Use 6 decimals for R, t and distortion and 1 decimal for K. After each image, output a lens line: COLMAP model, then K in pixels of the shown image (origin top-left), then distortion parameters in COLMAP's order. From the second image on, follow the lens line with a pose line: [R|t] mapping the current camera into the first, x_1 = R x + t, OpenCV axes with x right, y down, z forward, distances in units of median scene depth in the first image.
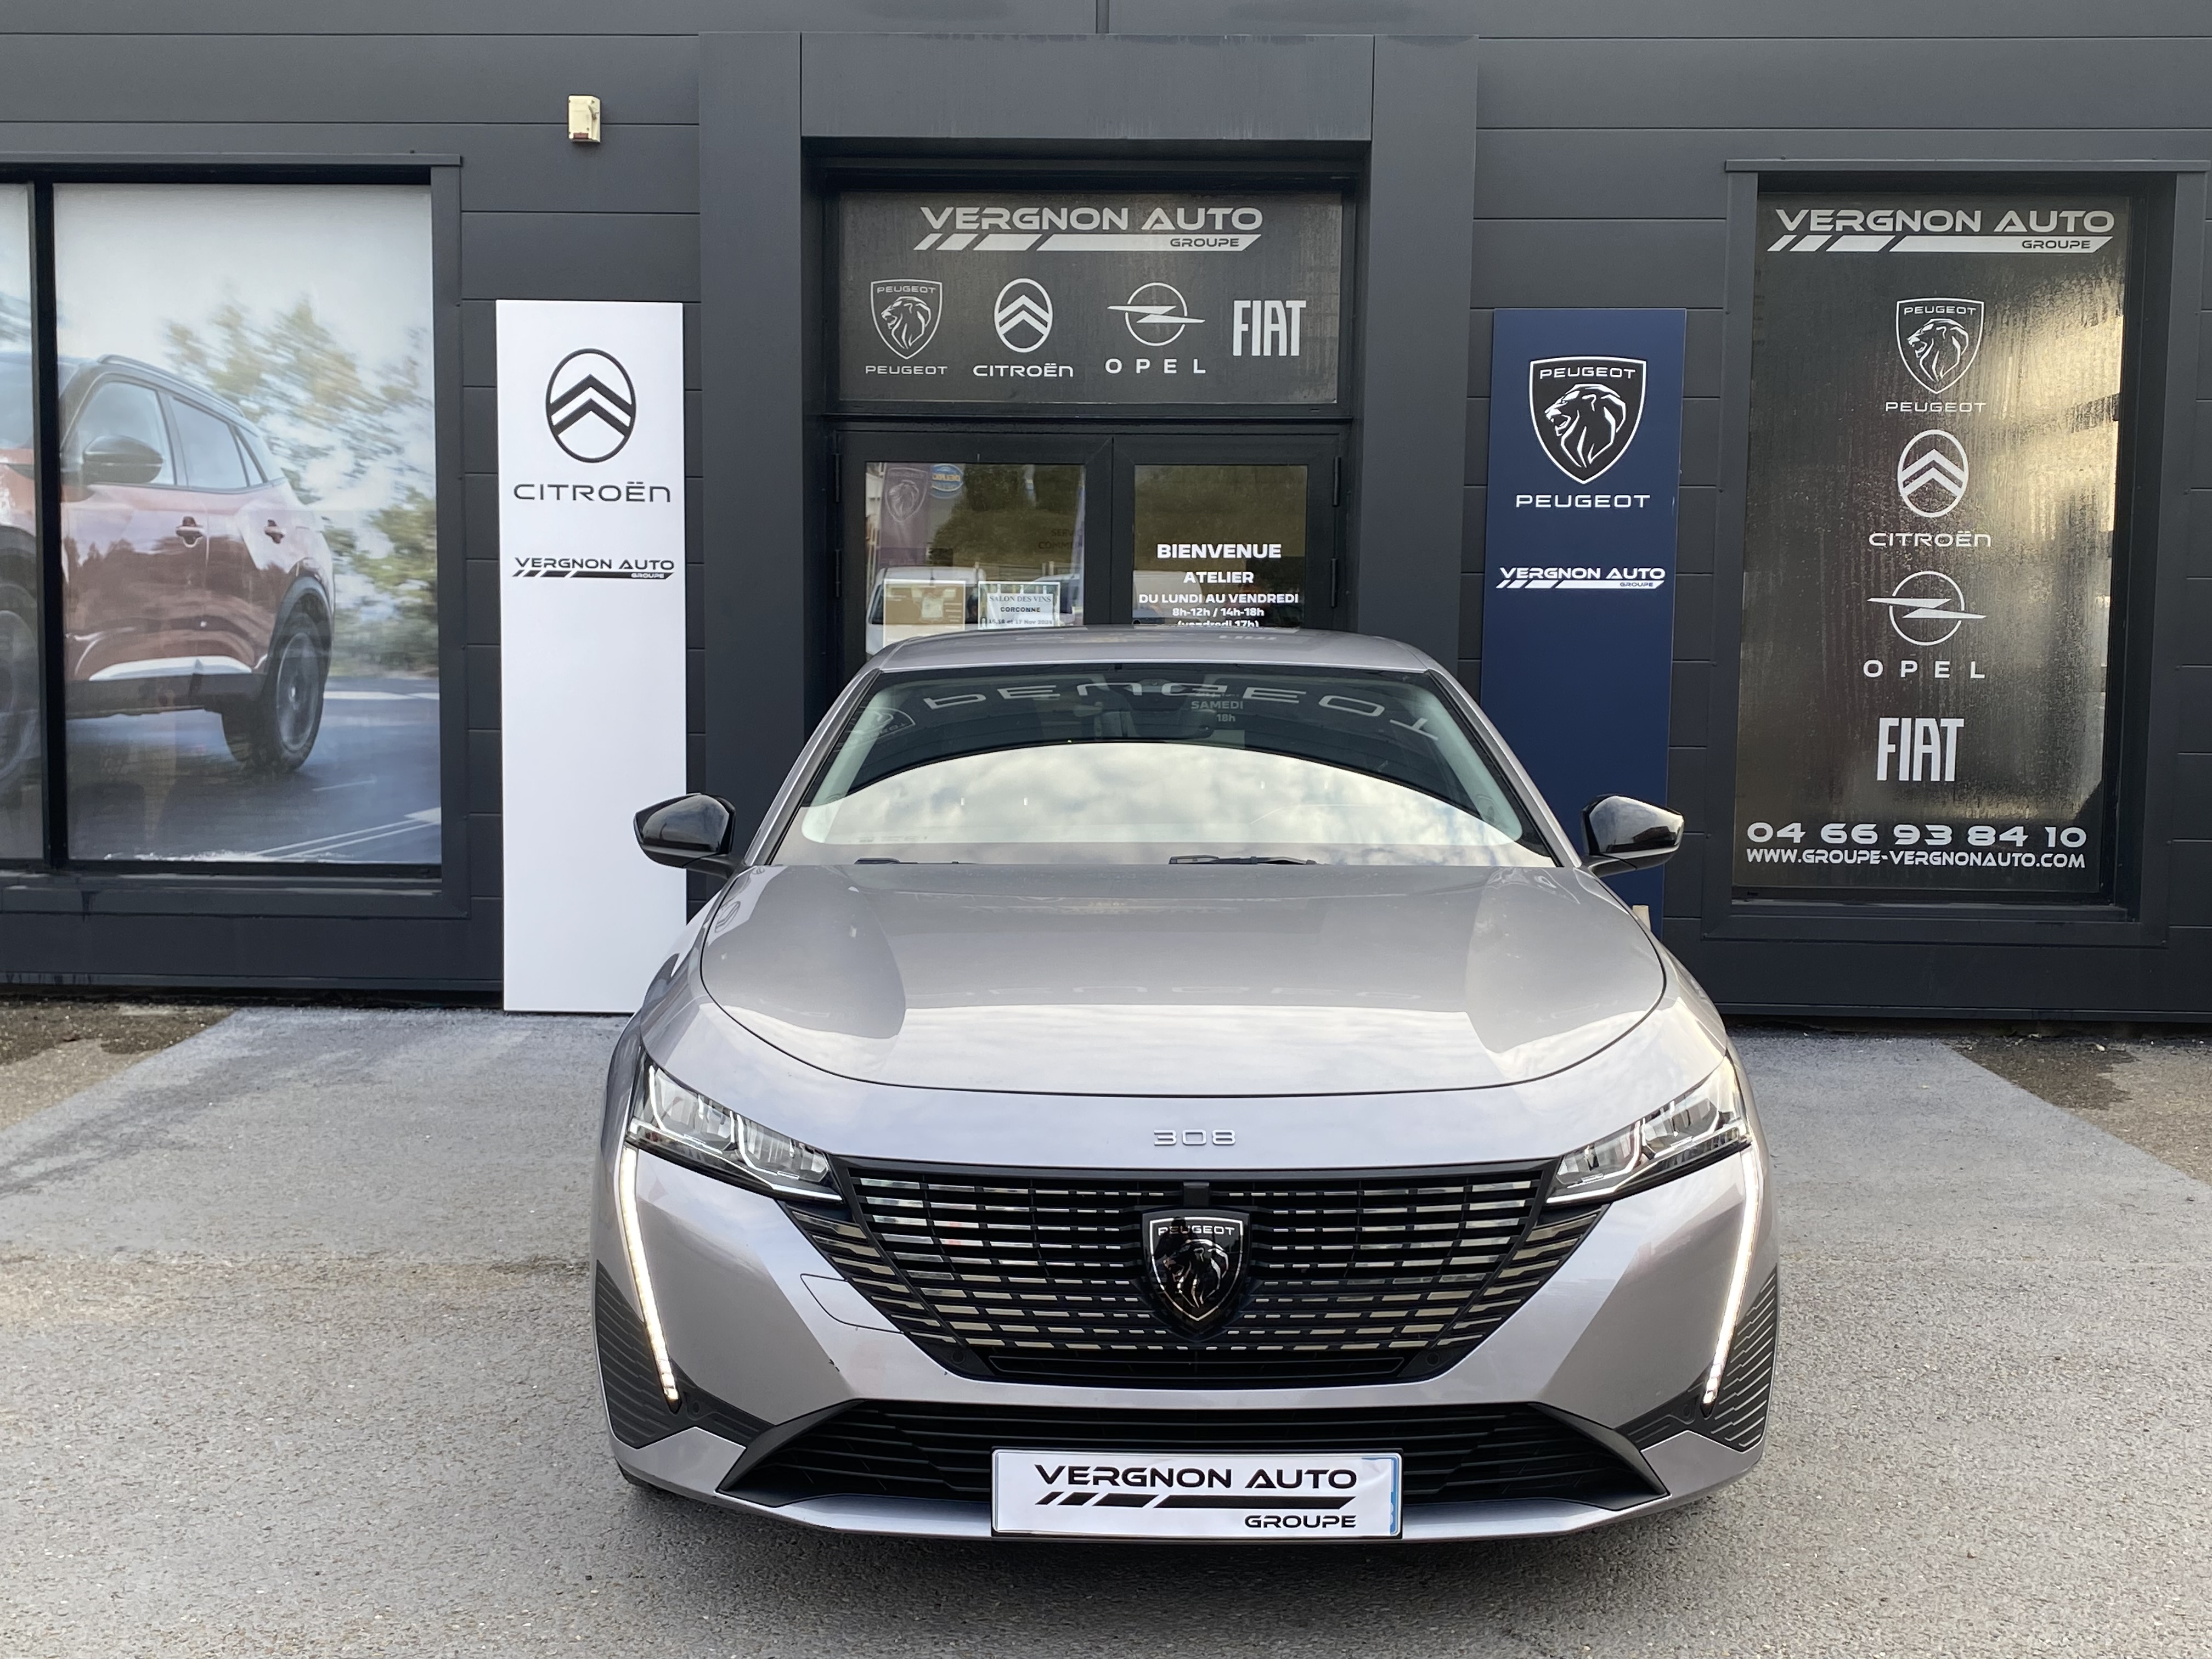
lens RADIAL K [[2299.4, 0, 1085.2], [0, 2299.4, 873.5], [0, 0, 1]] dist [0.136827, -0.357216]
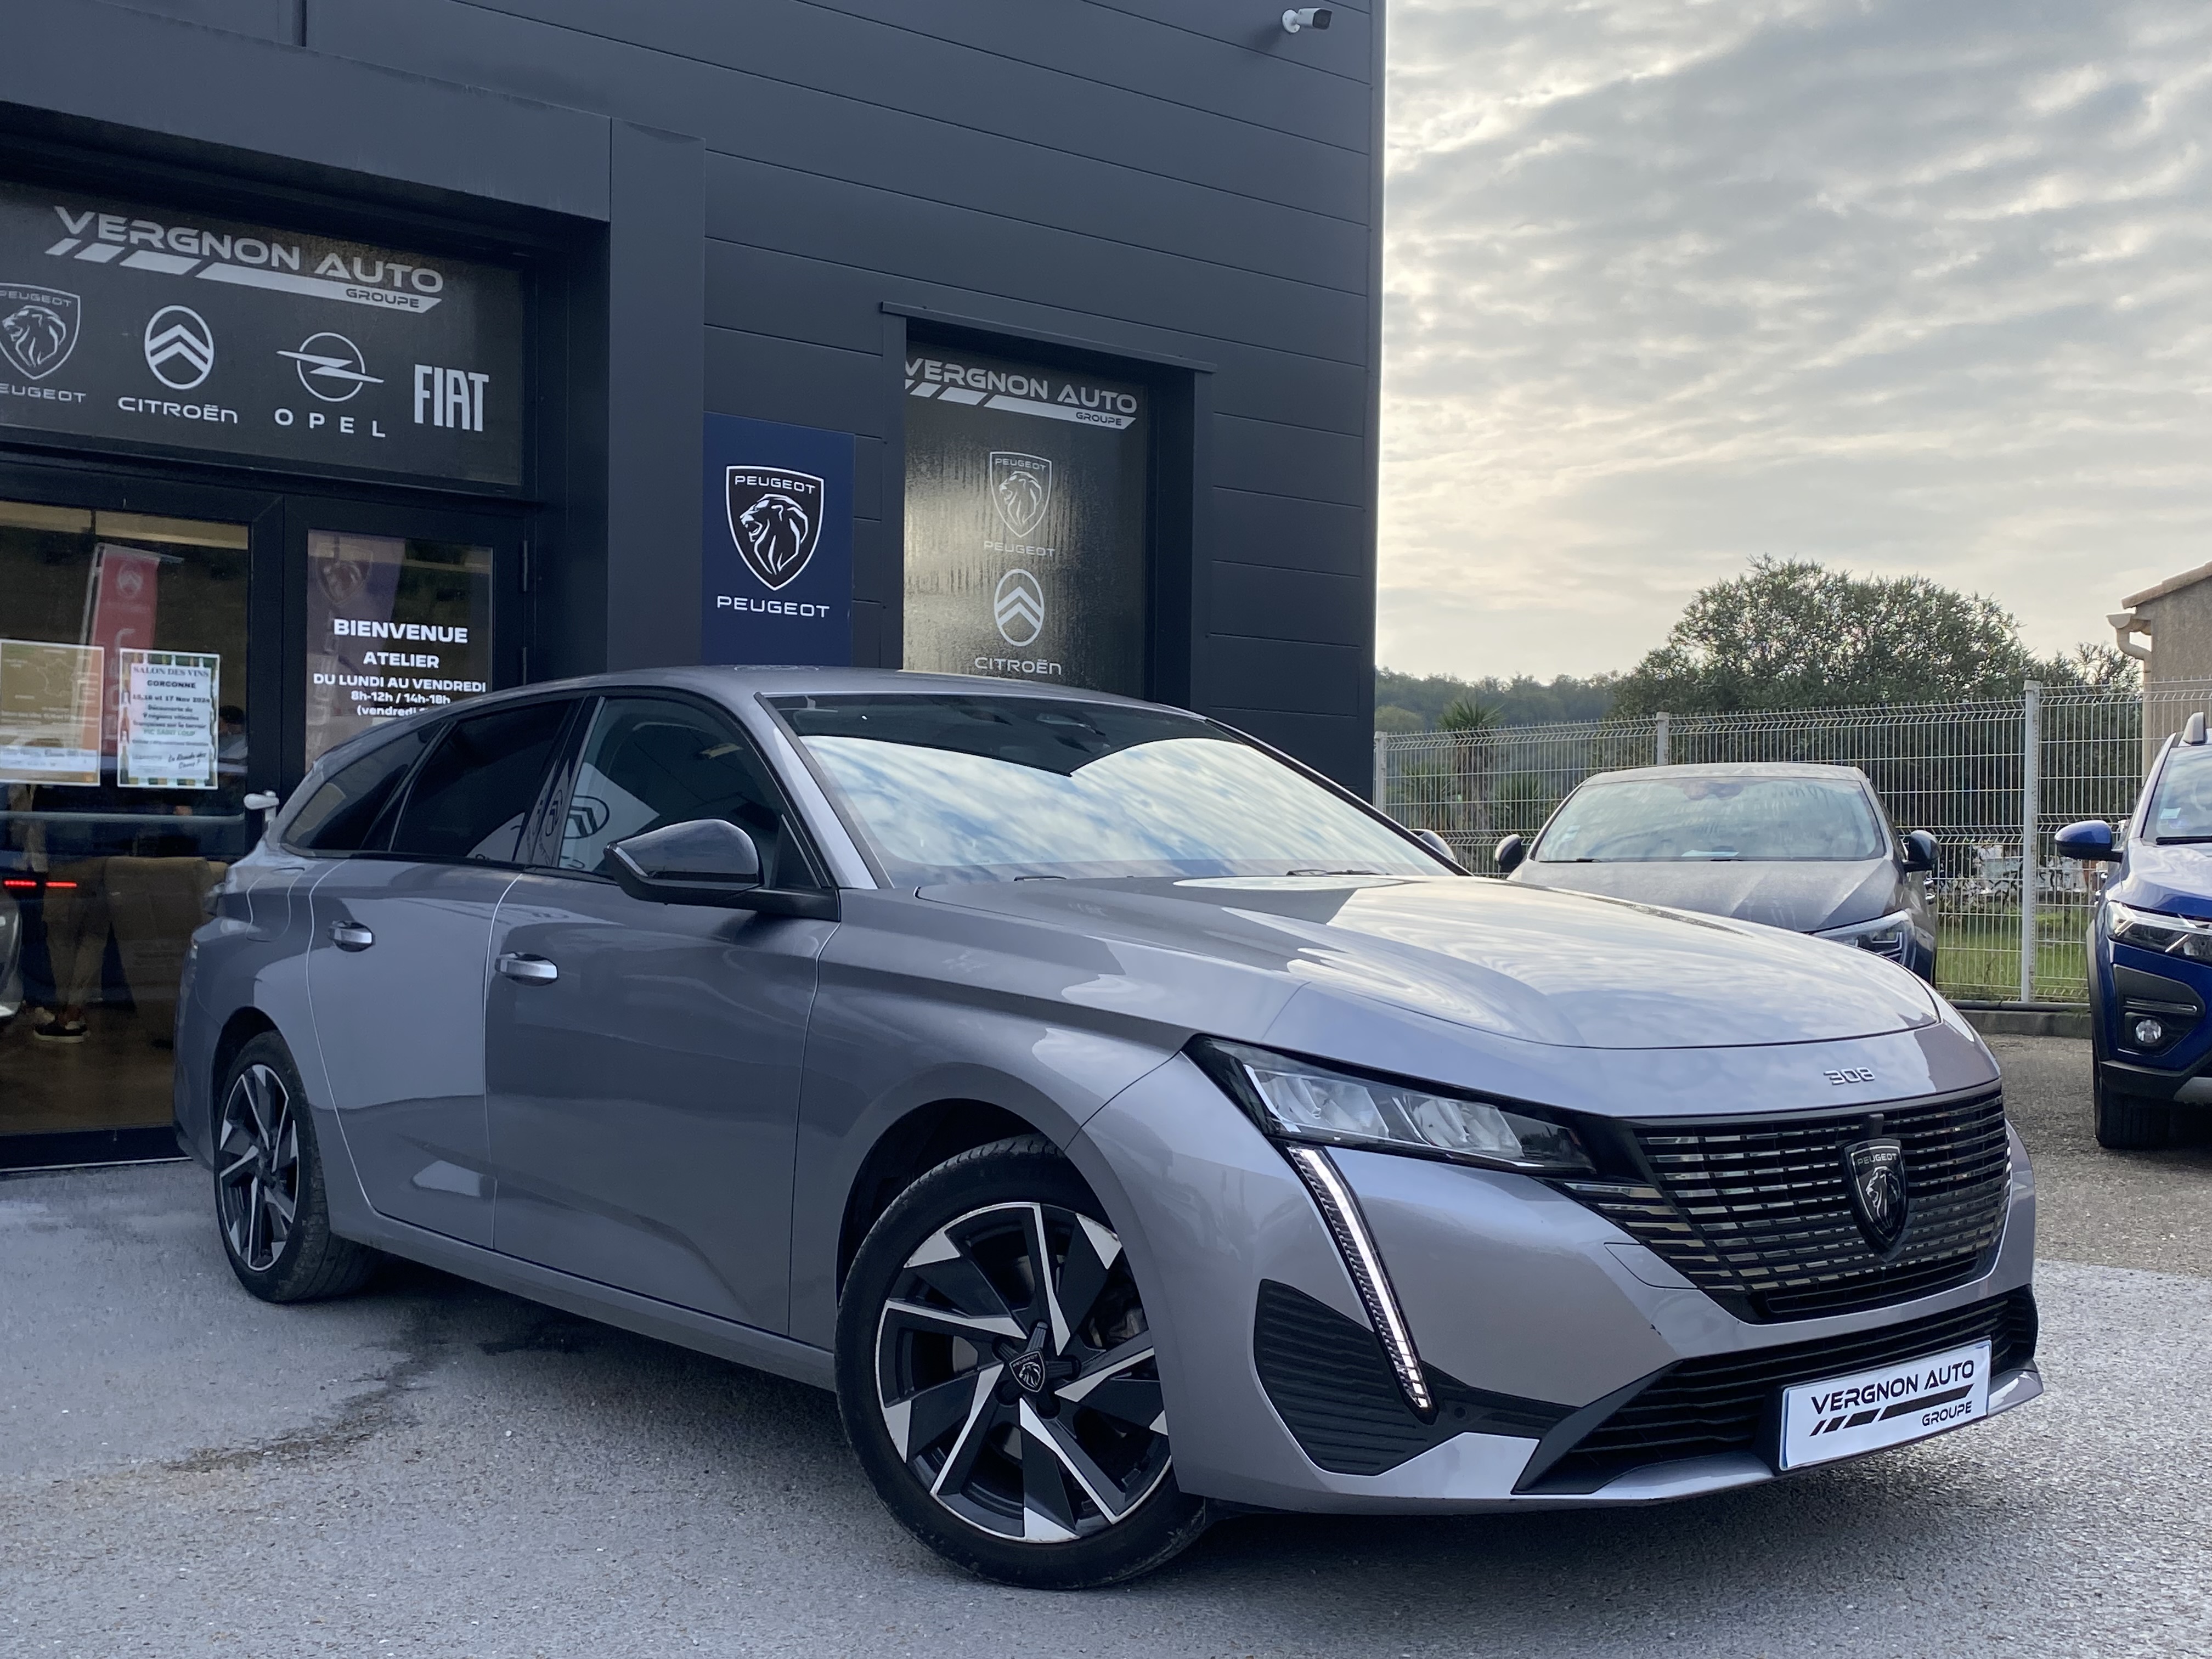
lens RADIAL K [[2299.4, 0, 1085.2], [0, 2299.4, 873.5], [0, 0, 1]] dist [0.136827, -0.357216]
pose [[0.770333, -0.003144, 0.637634, -0.322072], [0.051638, 0.997011, -0.057469, 0.022202], [-0.635548, 0.077196, 0.768193, 0.133189]]
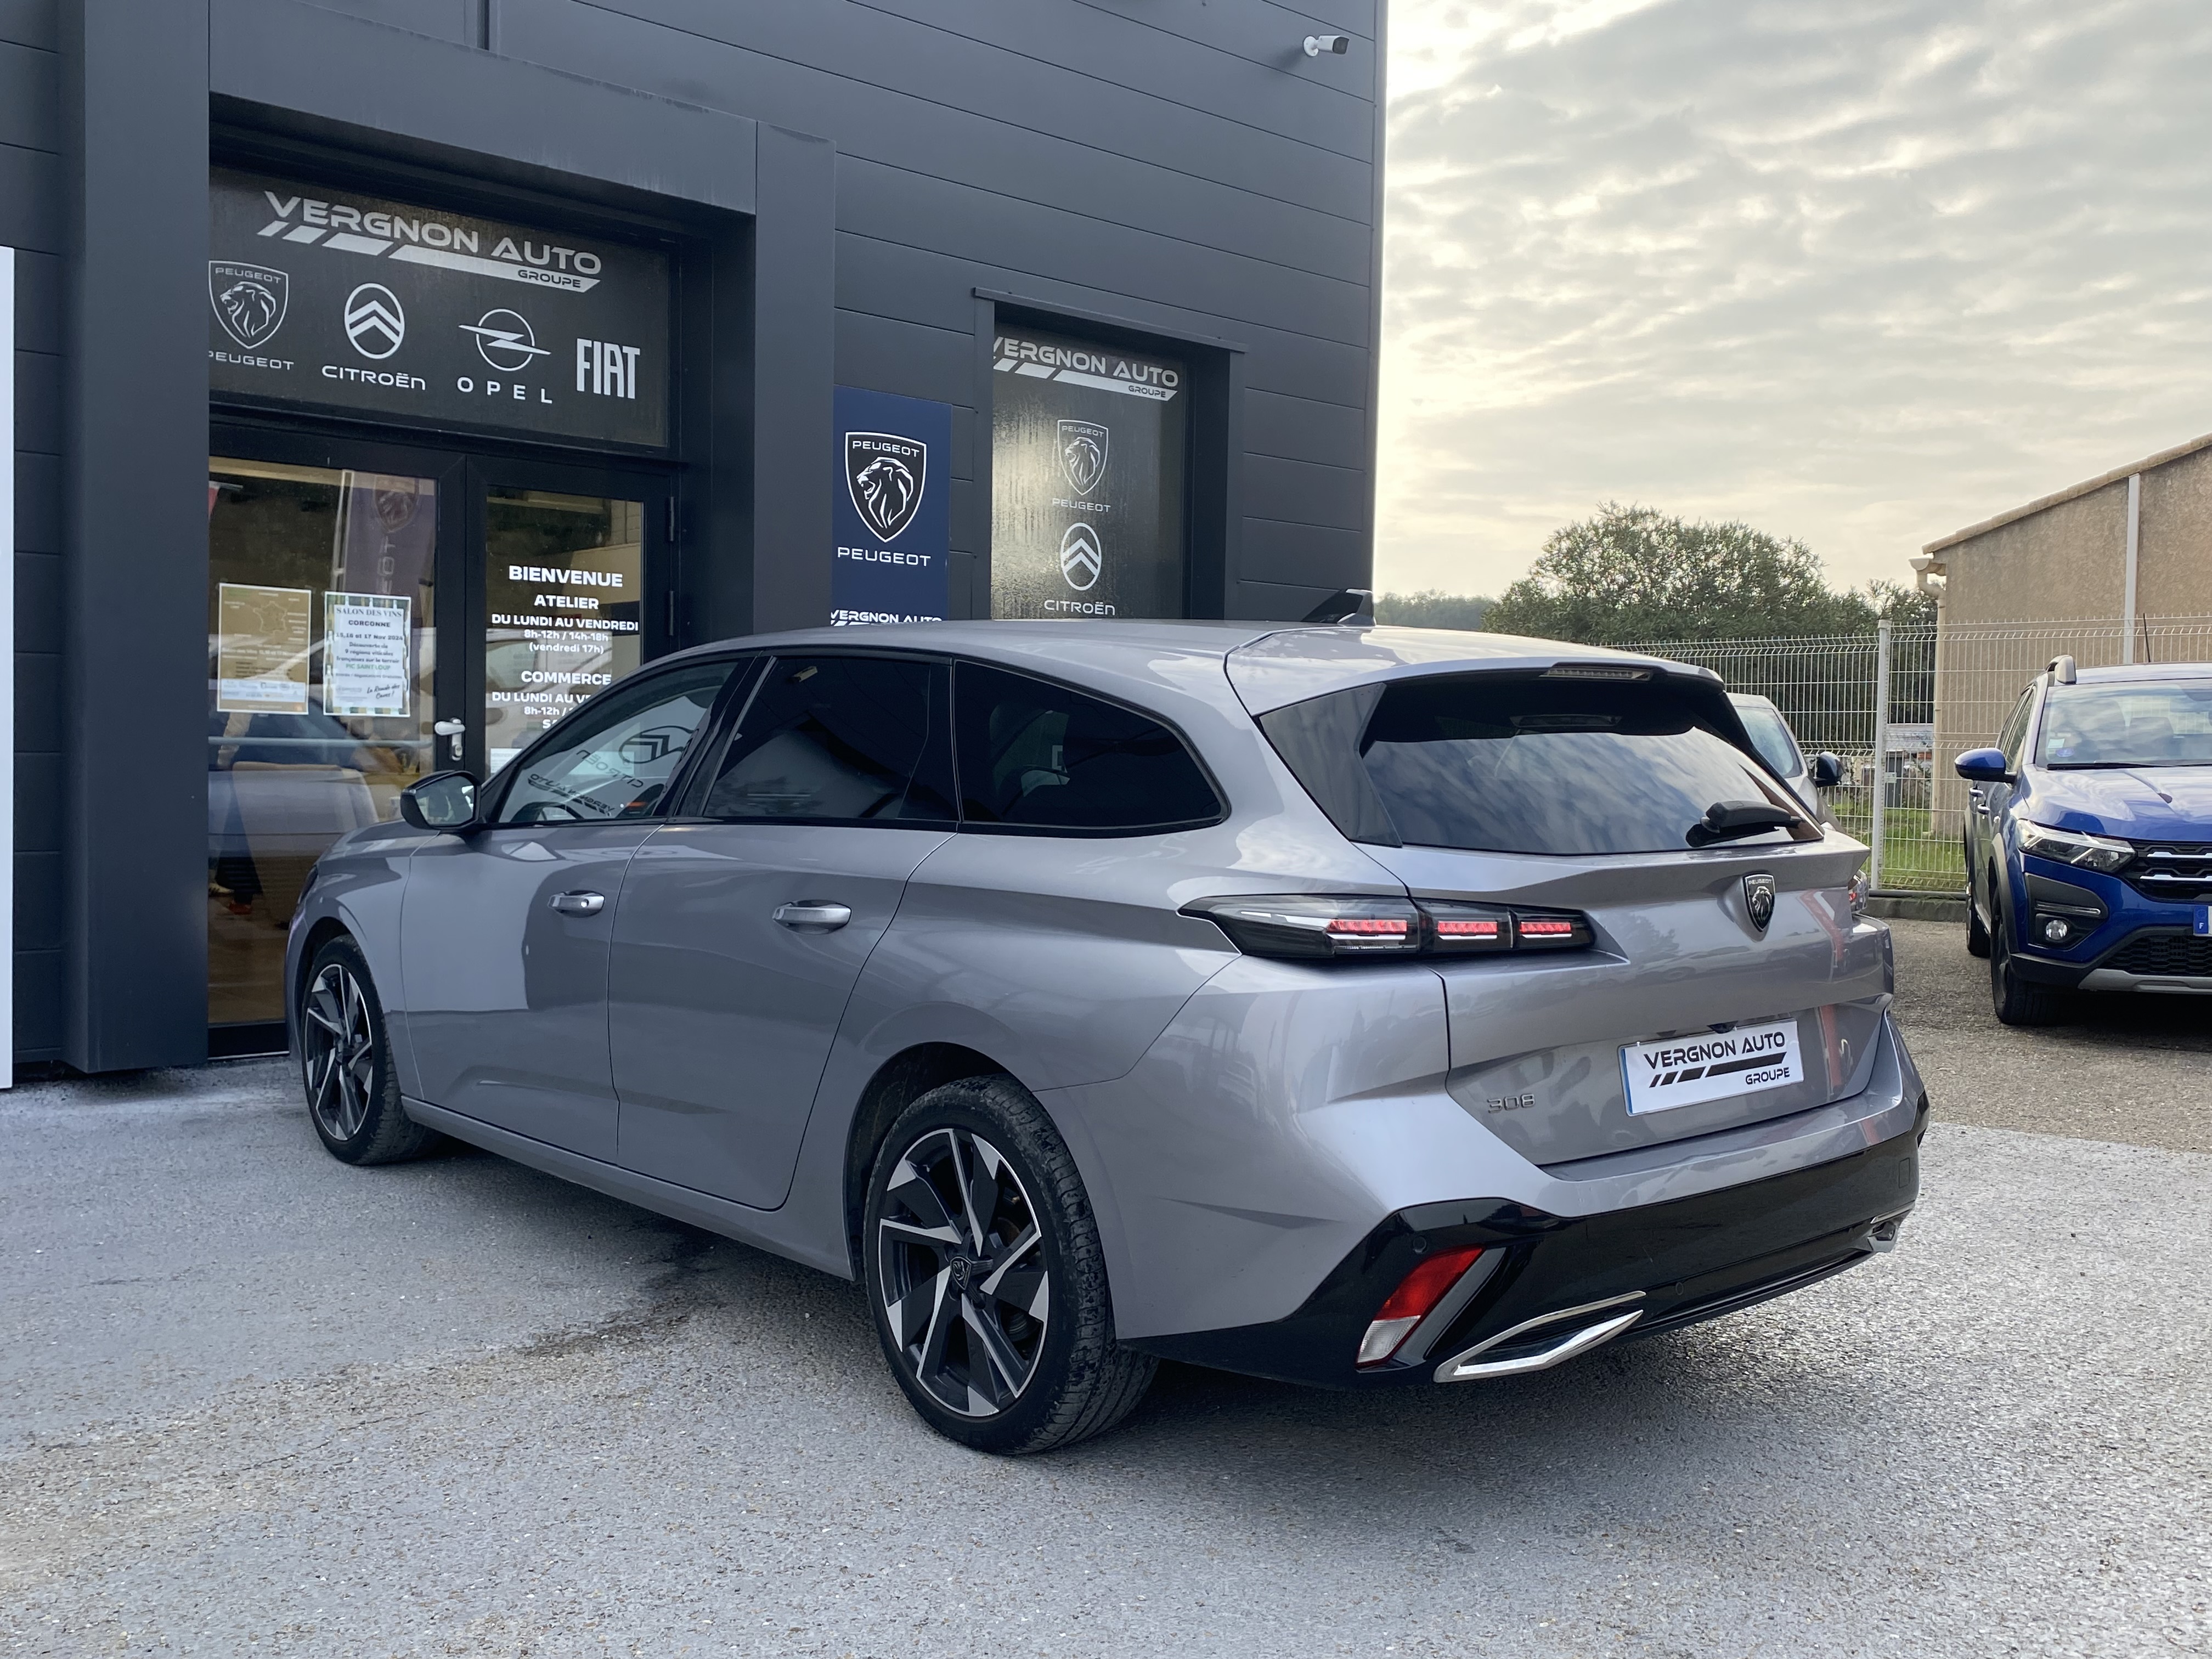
lens RADIAL K [[1954.4, 0, 1116.3], [0, 1954.4, 829.0], [0, 0, 1]] dist [0.127173, -0.327984]
pose [[0.727604, -0.023680, 0.685589, -0.373241], [0.049765, 0.998593, -0.018324, 0.000908], [-0.684190, 0.047451, 0.727759, 0.199109]]
